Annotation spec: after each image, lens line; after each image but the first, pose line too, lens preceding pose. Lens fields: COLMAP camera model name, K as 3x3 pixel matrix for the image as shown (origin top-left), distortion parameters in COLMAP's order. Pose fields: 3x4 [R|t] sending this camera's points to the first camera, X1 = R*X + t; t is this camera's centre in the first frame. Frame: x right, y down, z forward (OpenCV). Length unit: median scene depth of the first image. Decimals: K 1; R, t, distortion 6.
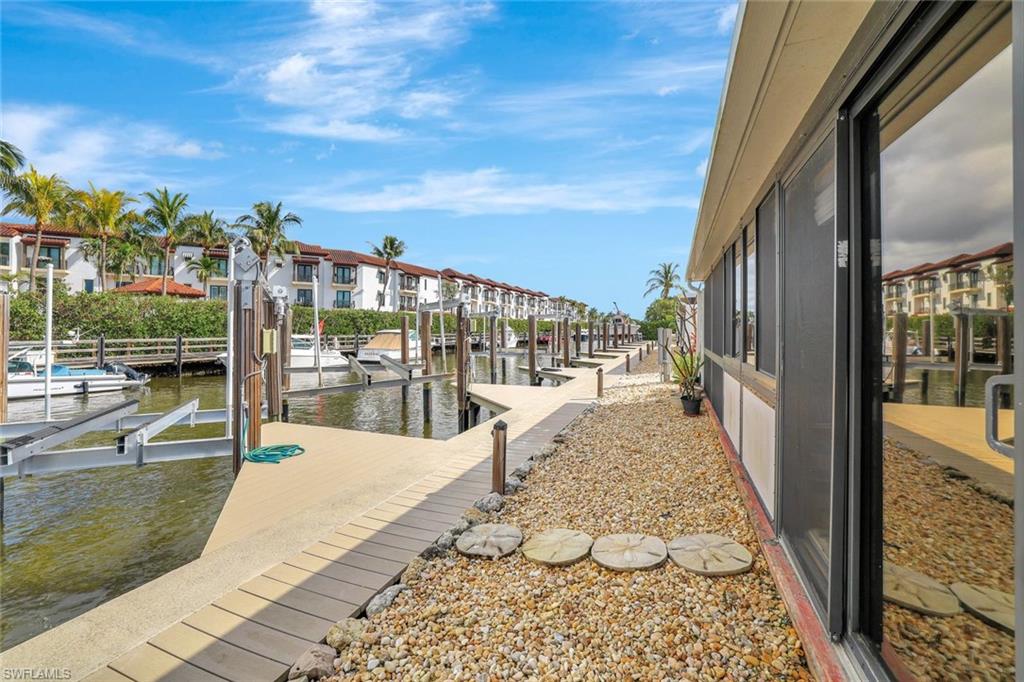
lens RADIAL K [[443.1, 0, 502.3], [0, 443.1, 333.6], [0, 0, 1]] dist [-0.036748, 0.010073]
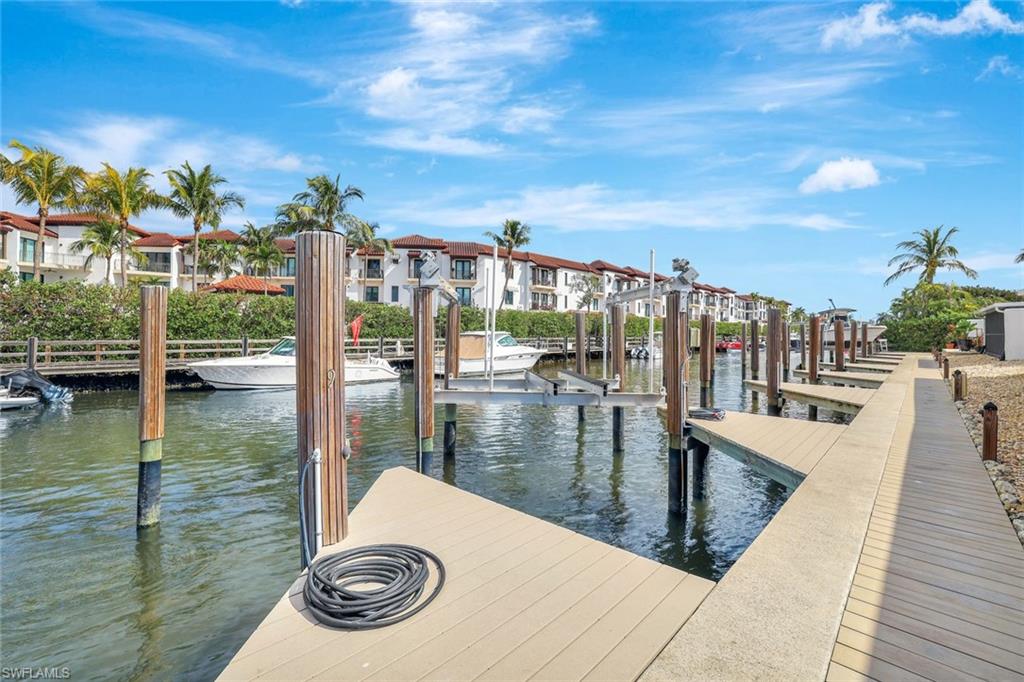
lens RADIAL K [[443.1, 0, 502.3], [0, 443.1, 333.6], [0, 0, 1]] dist [-0.036748, 0.010073]
pose [[0.922539, 0.005569, -0.385863, 0.051806], [-0.008652, 0.999943, -0.006253, -0.000485], [0.385806, 0.009107, 0.922535, 0.220952]]
